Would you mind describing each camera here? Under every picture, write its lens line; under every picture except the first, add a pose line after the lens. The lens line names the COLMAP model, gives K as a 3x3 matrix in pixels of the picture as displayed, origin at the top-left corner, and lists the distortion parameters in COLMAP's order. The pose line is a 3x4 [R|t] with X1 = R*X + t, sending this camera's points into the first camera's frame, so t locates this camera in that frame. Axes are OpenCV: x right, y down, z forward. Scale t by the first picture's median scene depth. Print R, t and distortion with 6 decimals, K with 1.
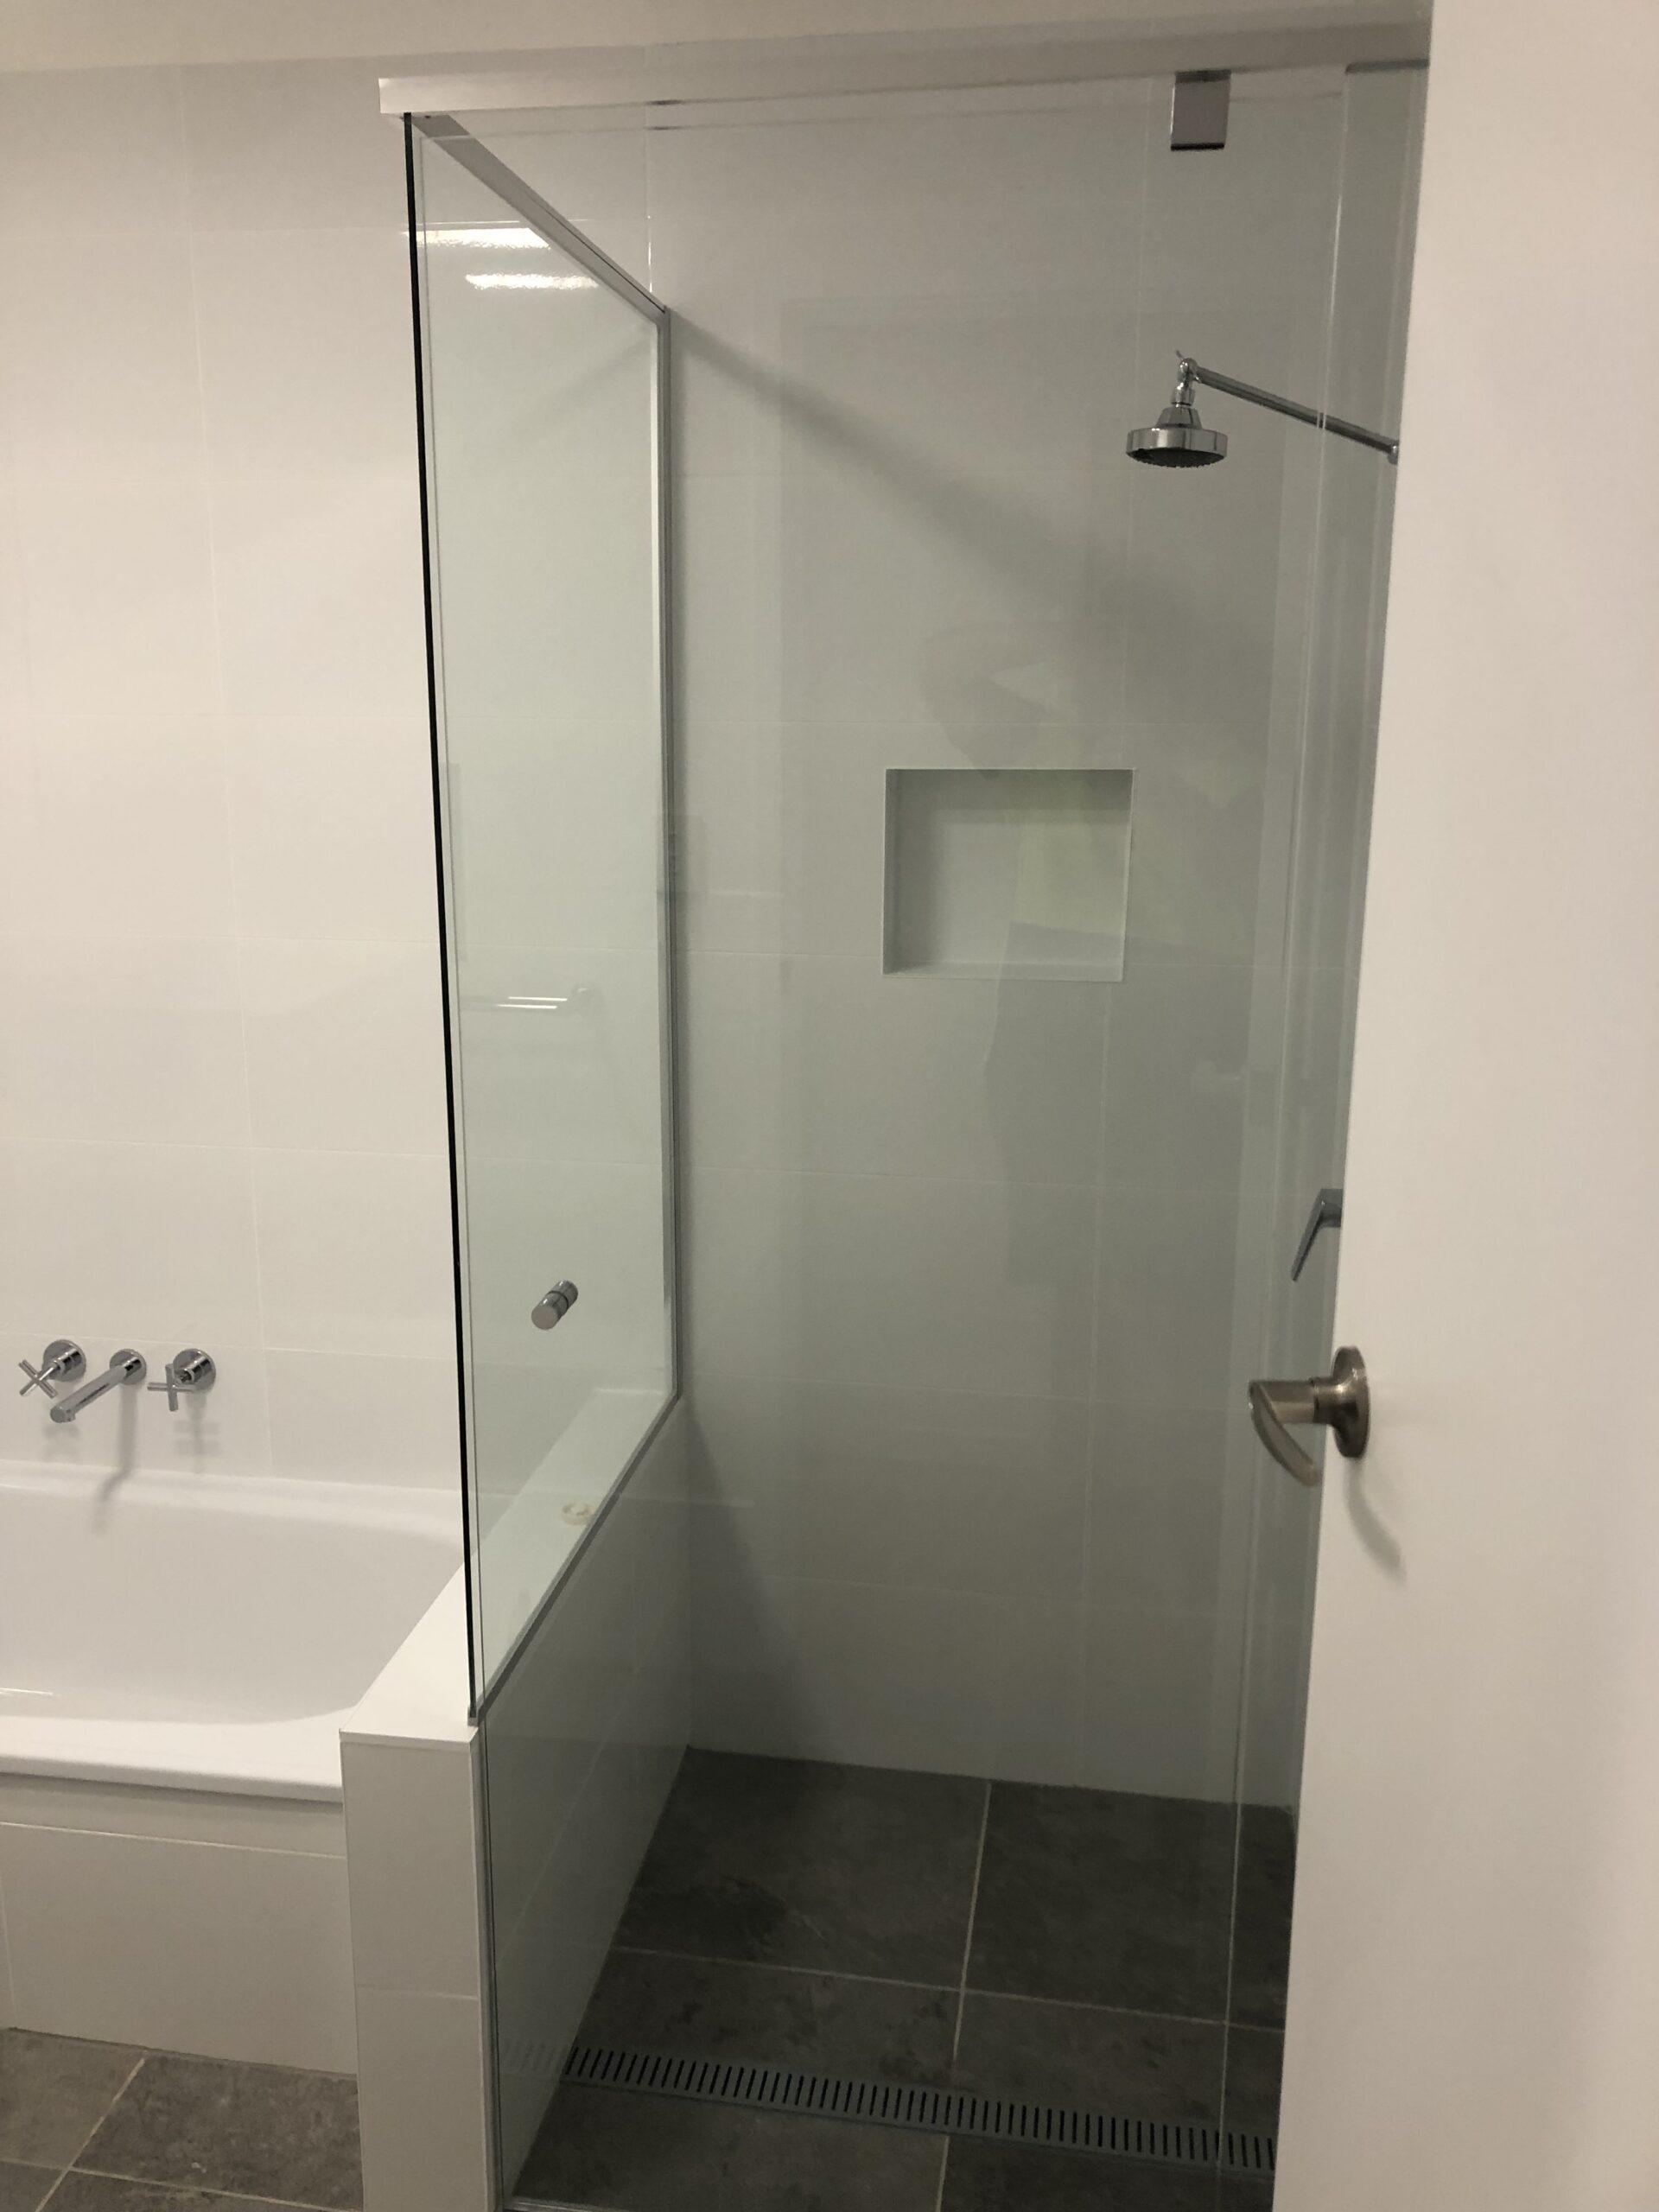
lens RADIAL K [[1803.8, 0, 829.5], [0, 1803.8, 1106.0], [0, 0, 1]] dist [0.004923, -0.002944]
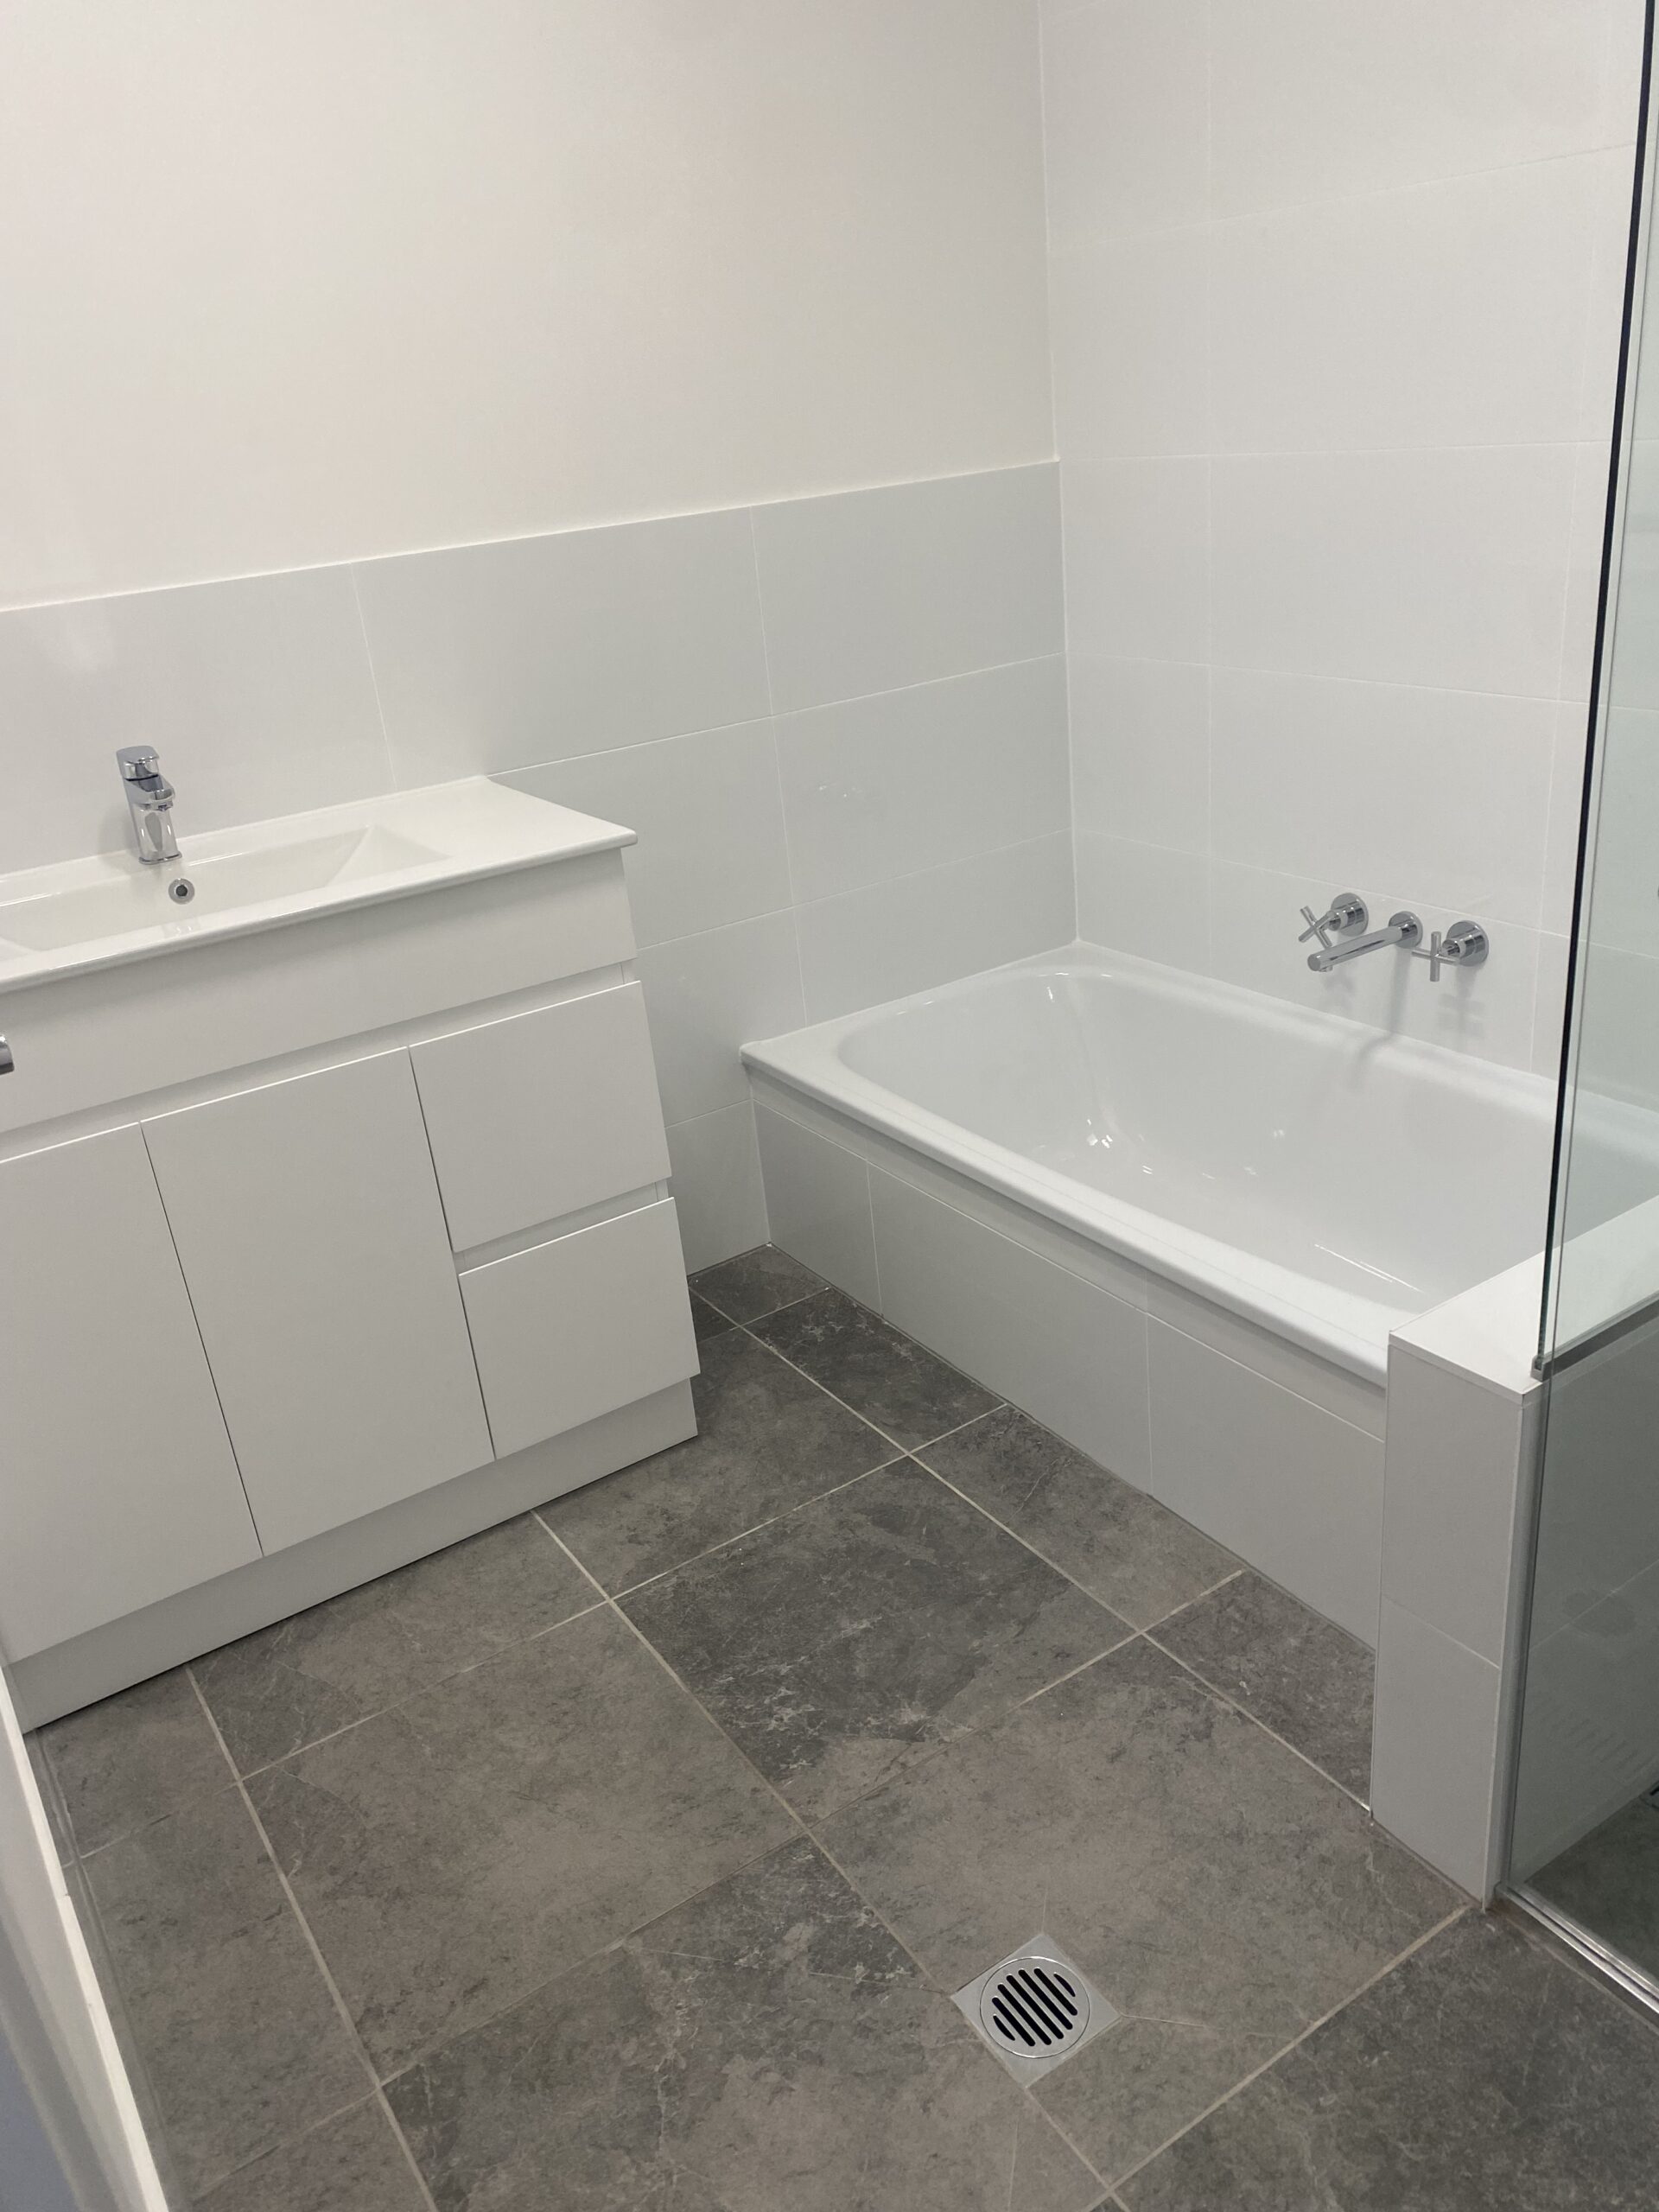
lens RADIAL K [[1680.3, 0, 931.1], [0, 1680.3, 1123.5], [0, 0, 1]] dist [0.025563, -0.004310]
pose [[0.705325, 0.236331, -0.668329, 0.083215], [-0.079140, 0.963149, 0.257063, 0.041024], [0.704452, -0.128422, 0.698037, 0.222538]]
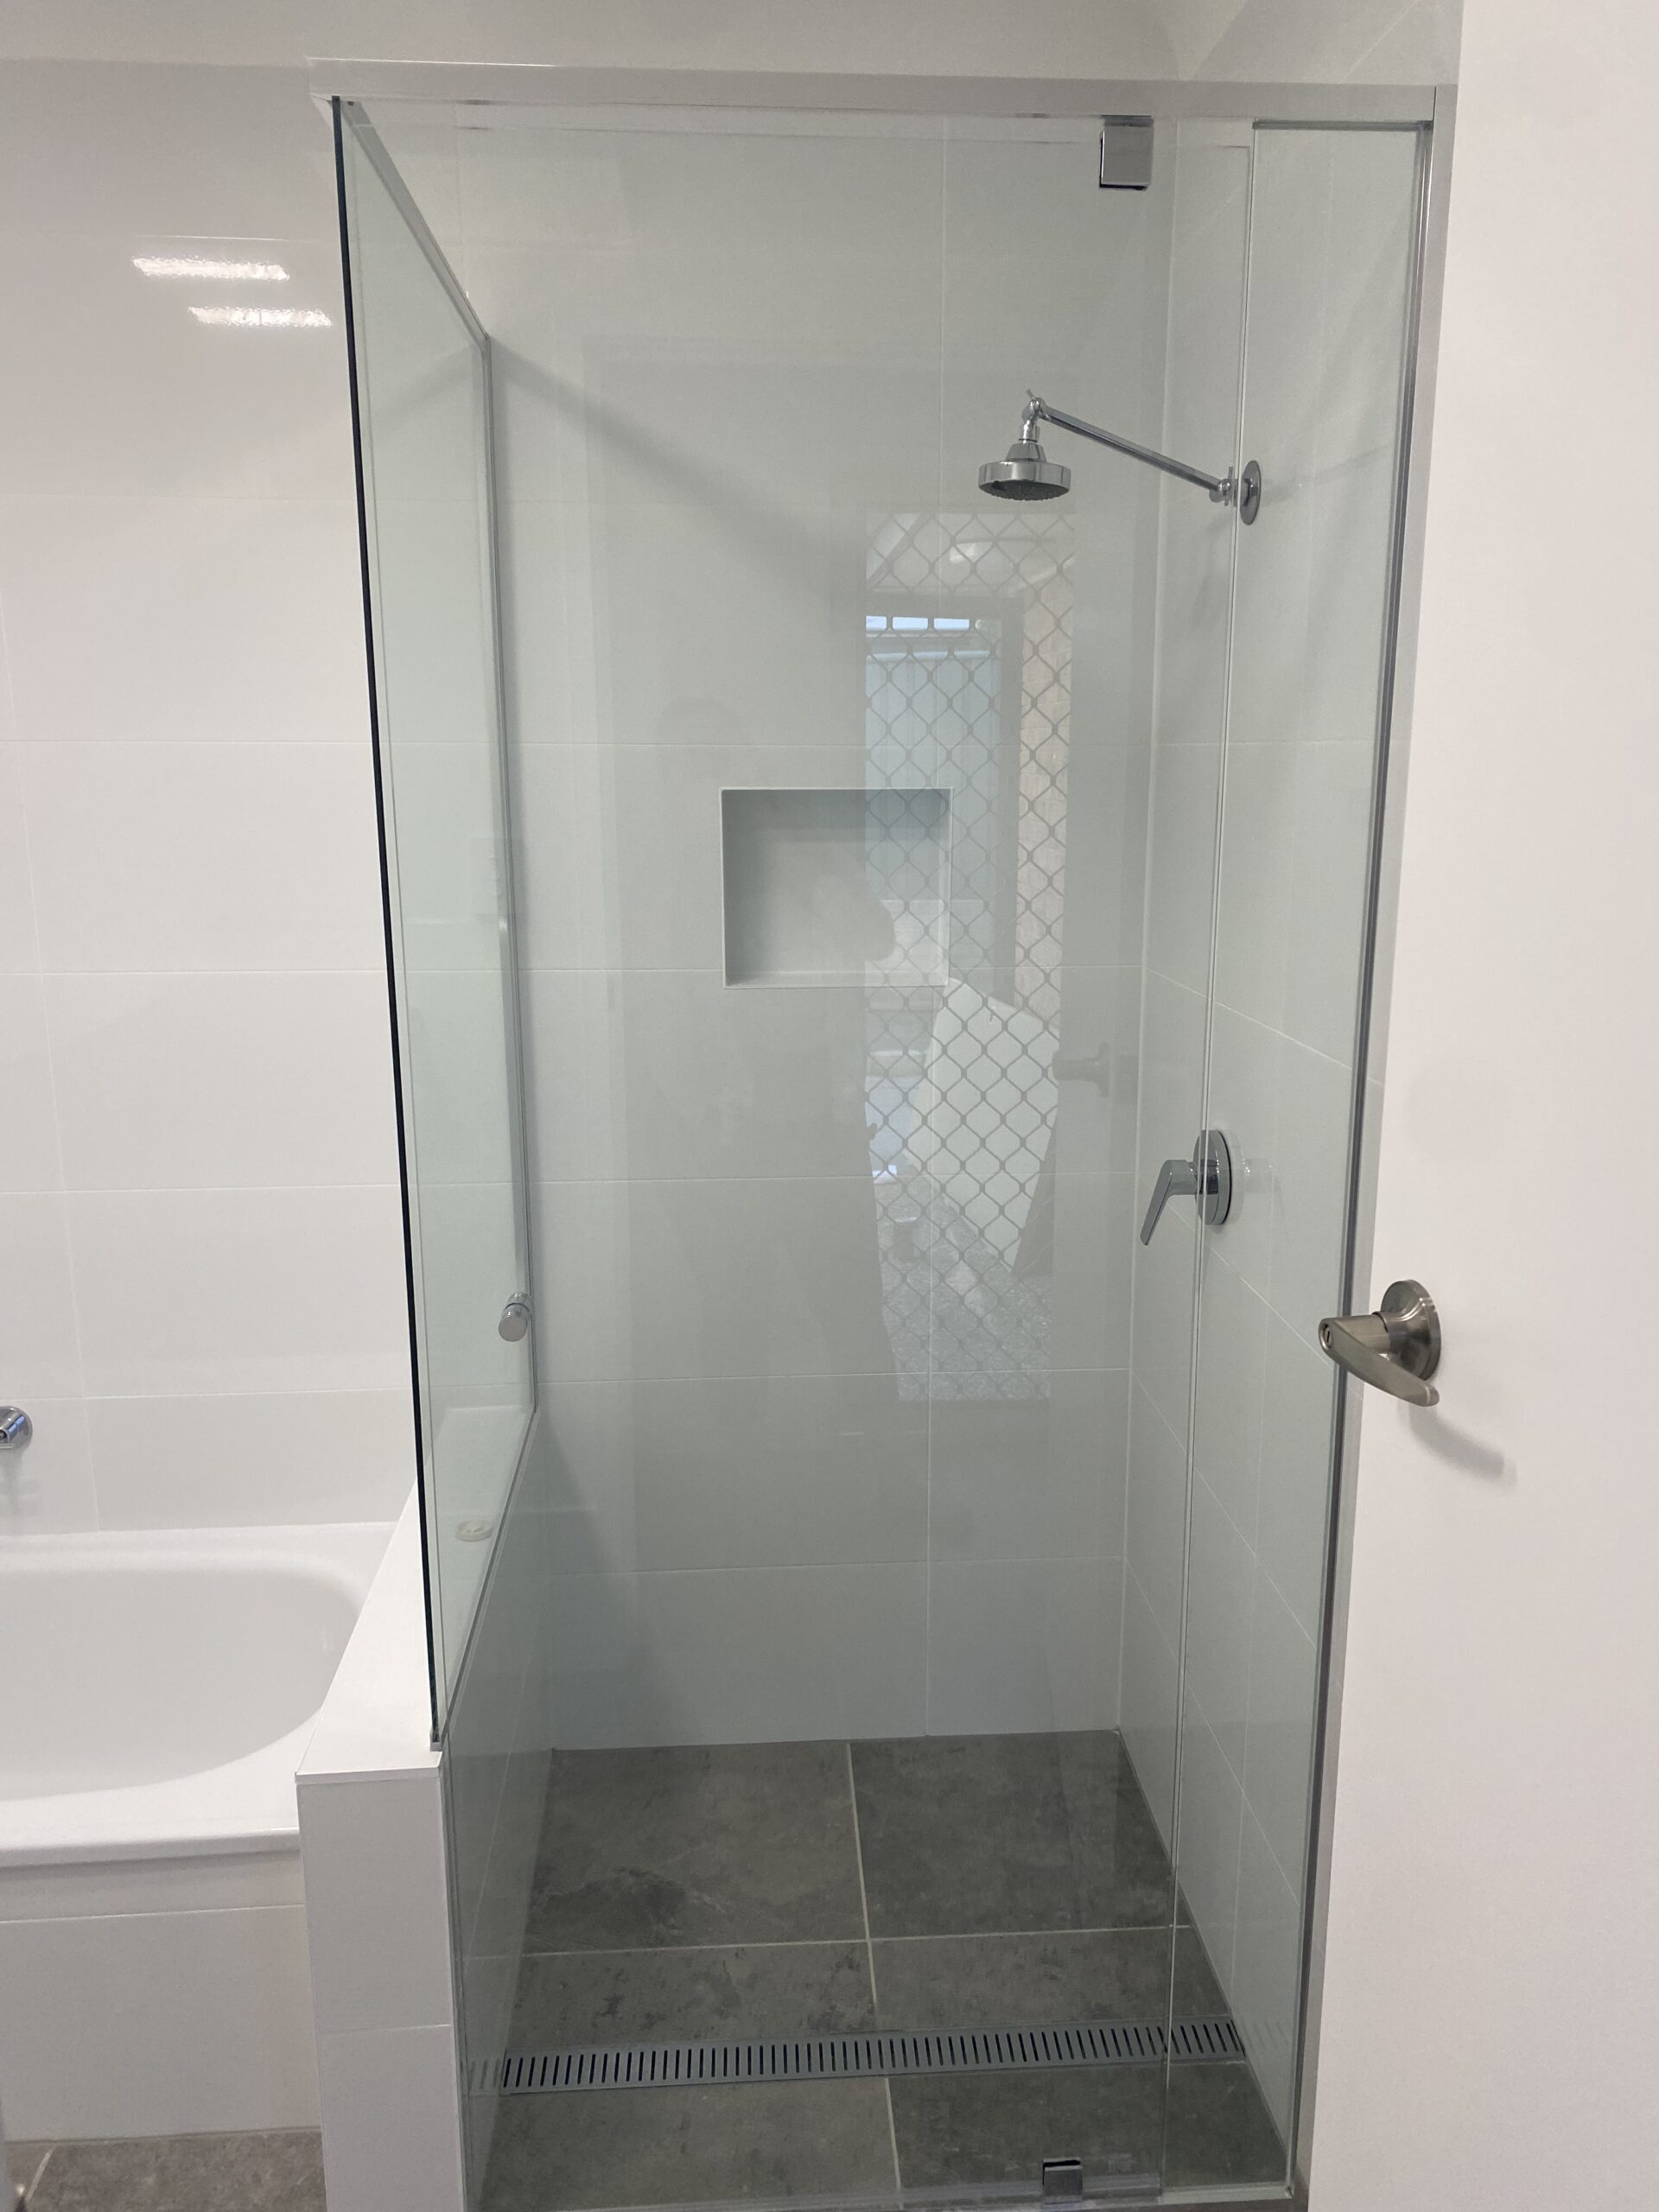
lens RADIAL K [[1668.5, 0, 839.9], [0, 1668.5, 1123.8], [0, 0, 1]] dist [0.001681, -0.004900]
pose [[0.973207, -0.055408, 0.223154, -0.138460], [0.056195, 0.998416, 0.002827, 0.009030], [-0.222957, 0.009789, 0.974779, 0.047796]]
